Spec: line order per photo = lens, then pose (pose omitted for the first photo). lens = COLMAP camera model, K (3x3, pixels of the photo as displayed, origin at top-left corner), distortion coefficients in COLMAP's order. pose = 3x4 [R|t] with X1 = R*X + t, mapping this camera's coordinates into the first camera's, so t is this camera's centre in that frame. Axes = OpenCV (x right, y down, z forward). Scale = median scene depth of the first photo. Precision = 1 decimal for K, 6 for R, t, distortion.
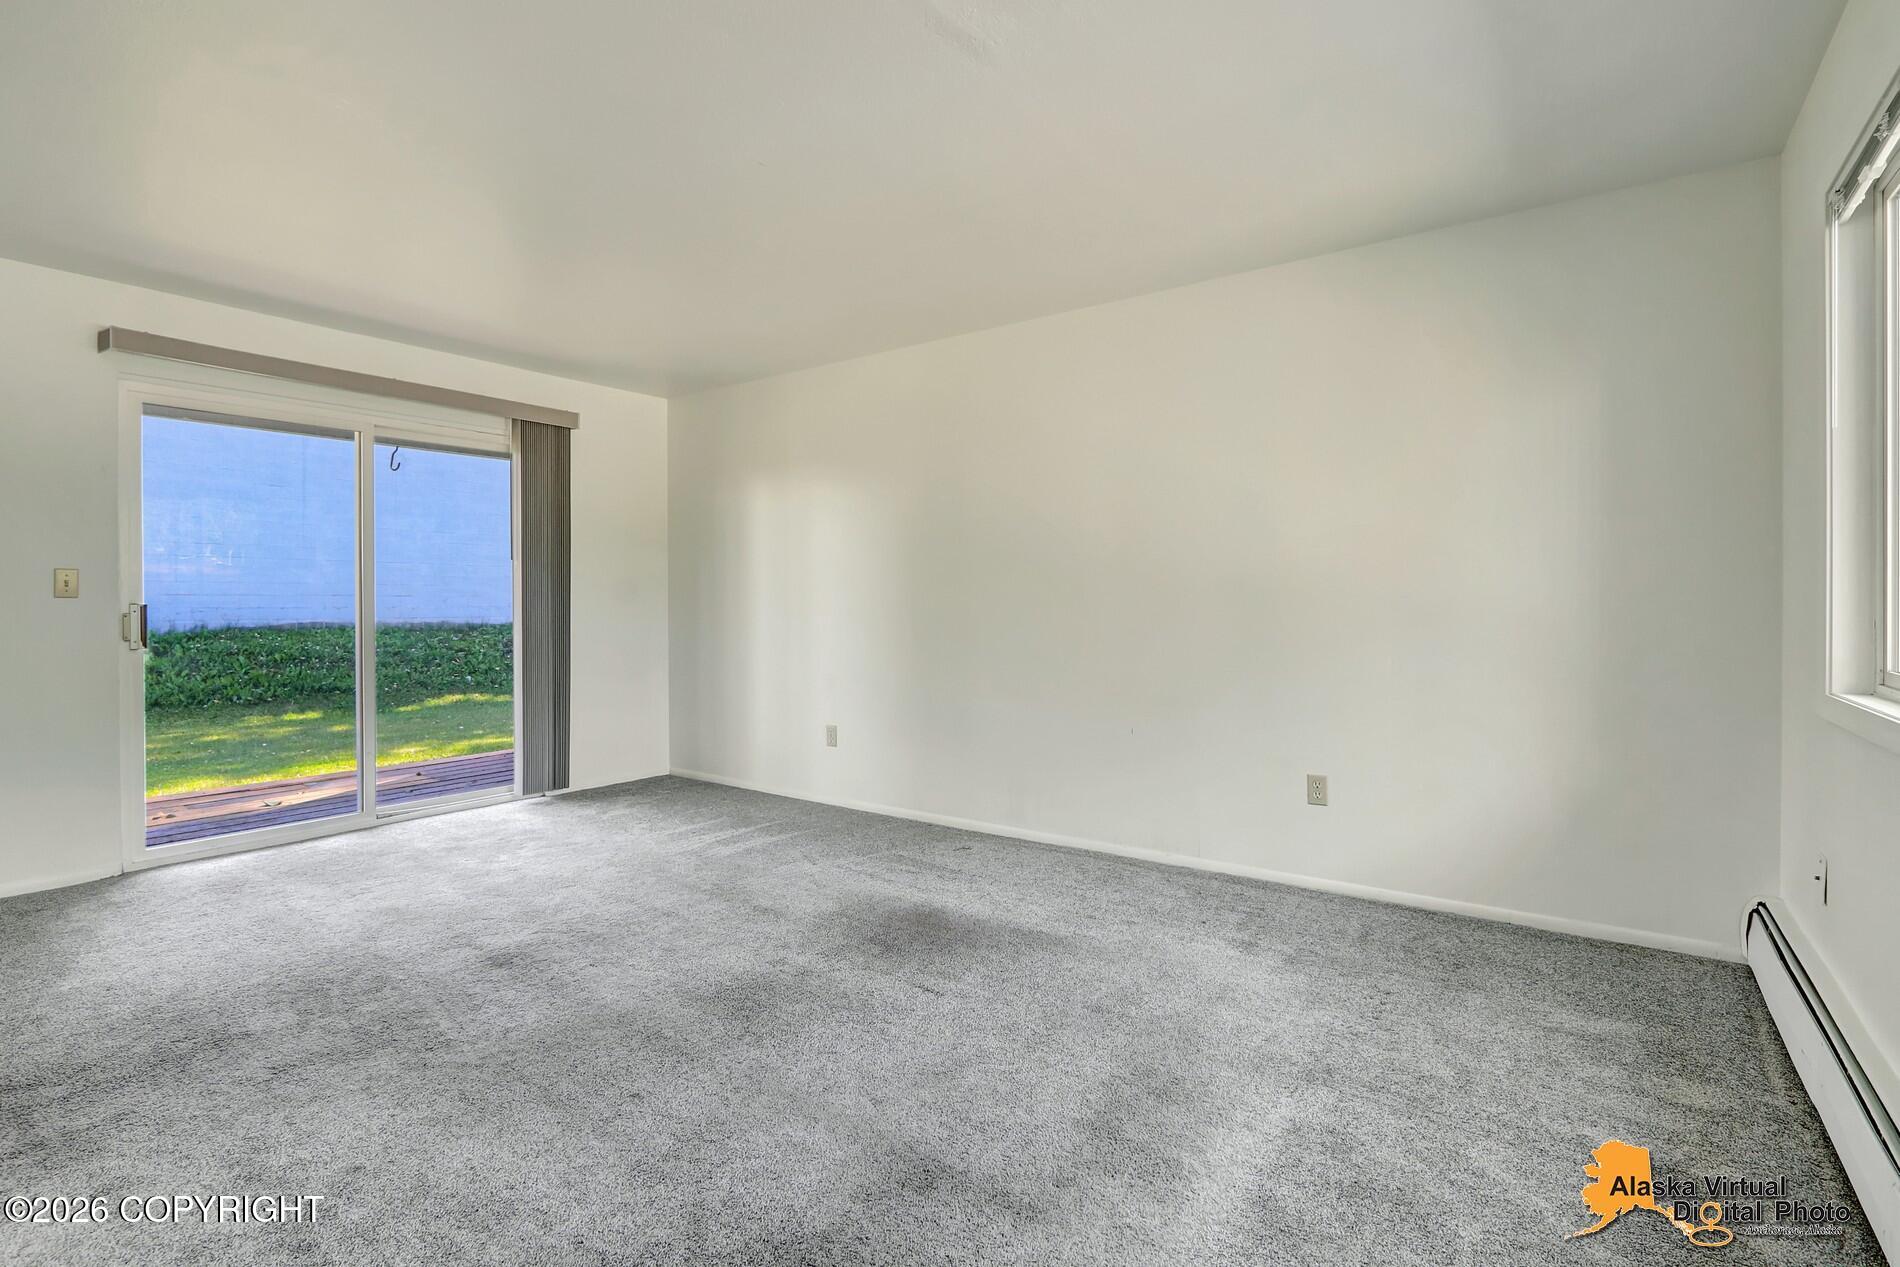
lens RADIAL K [[898.6, 0, 952.6], [0, 898.6, 609.0], [0, 0, 1]] dist [-0.000748, -0.000240]
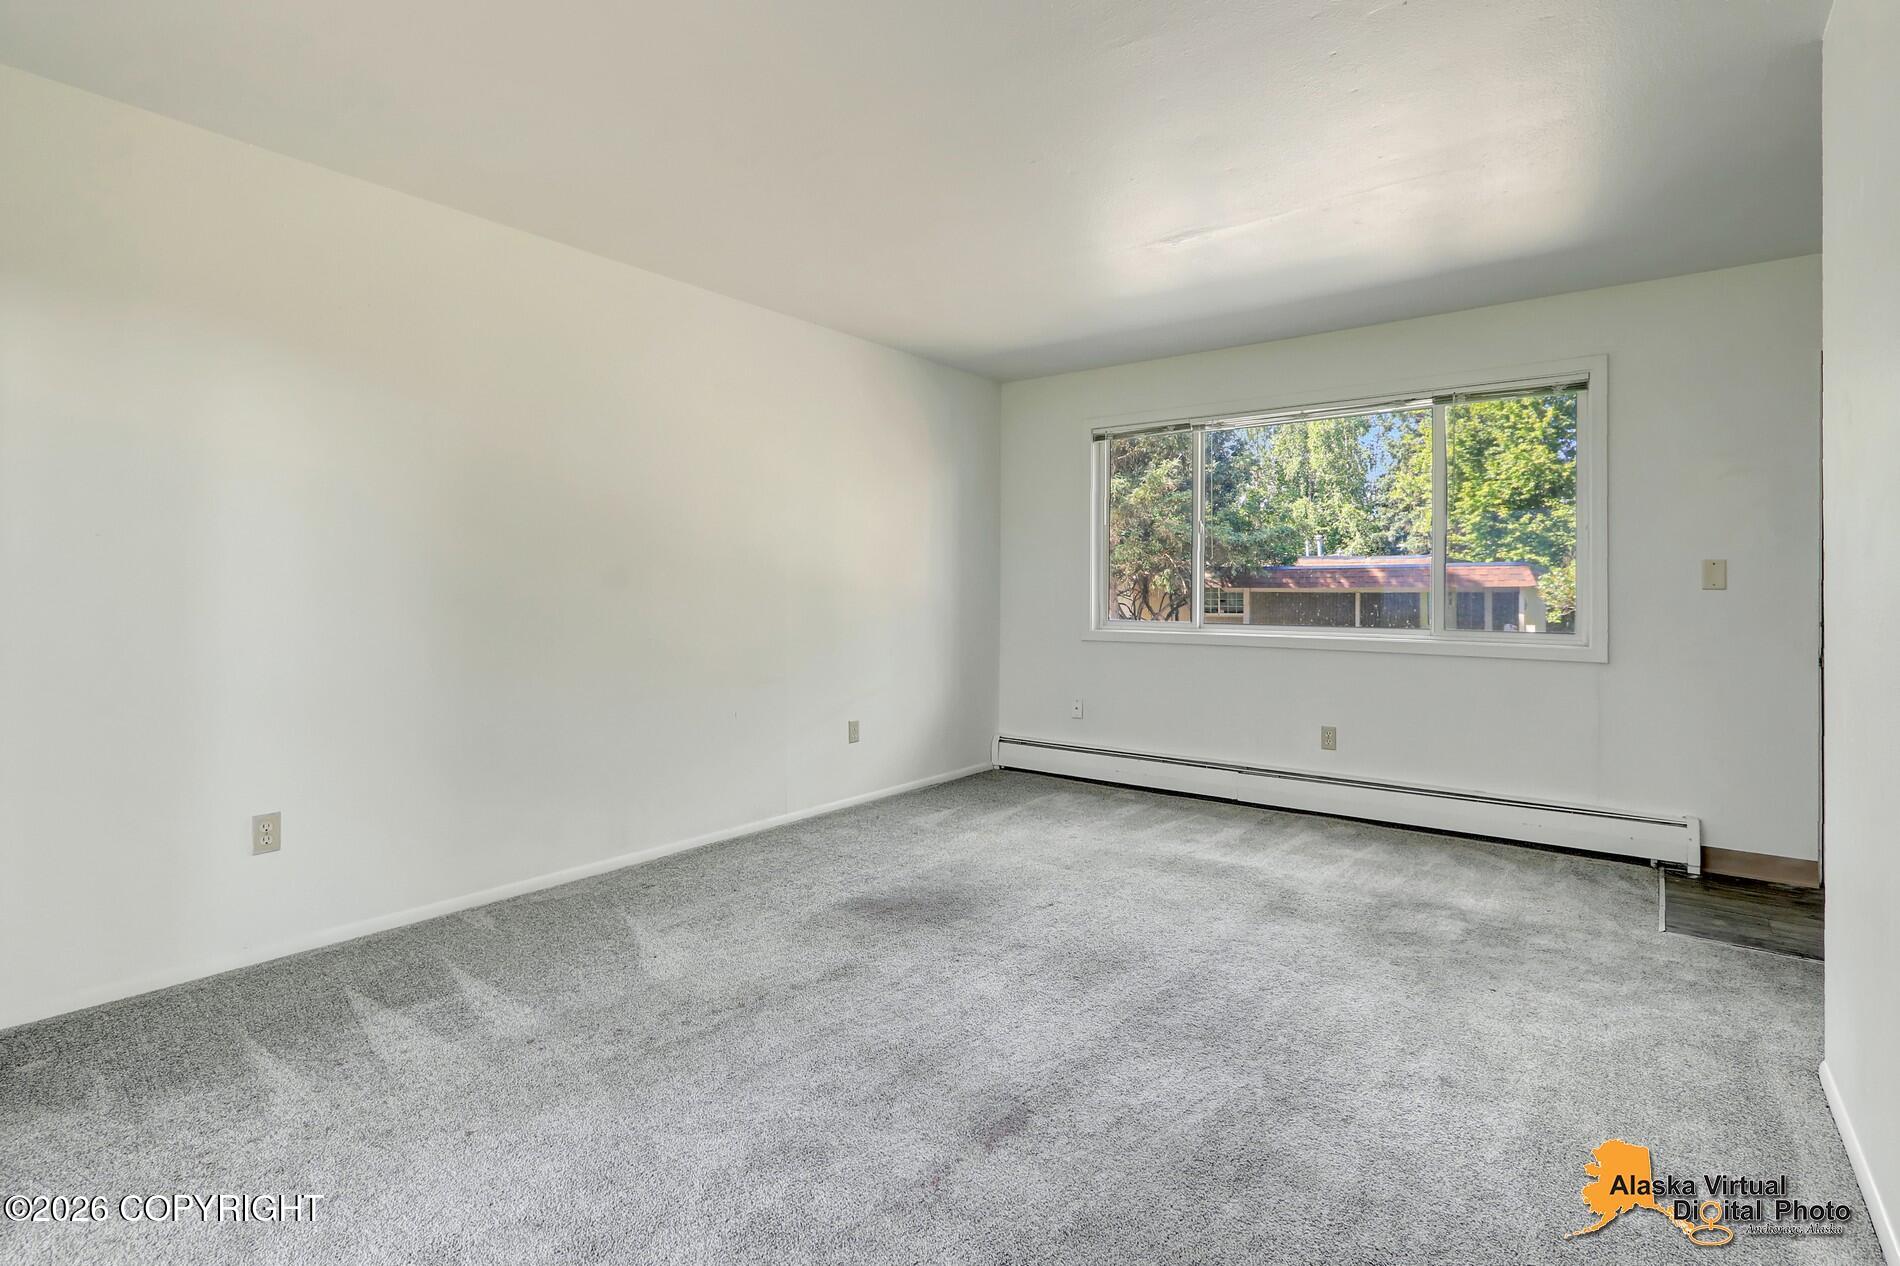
lens RADIAL K [[898.6, 0, 952.6], [0, 898.6, 608.5], [0, 0, 1]] dist [-0.000748, -0.000240]
pose [[0.007829, -0.005937, 0.999952, -0.986188], [-0.004088, 0.999974, 0.005969, 0.005238], [-0.999961, -0.004135, 0.007804, 0.876112]]
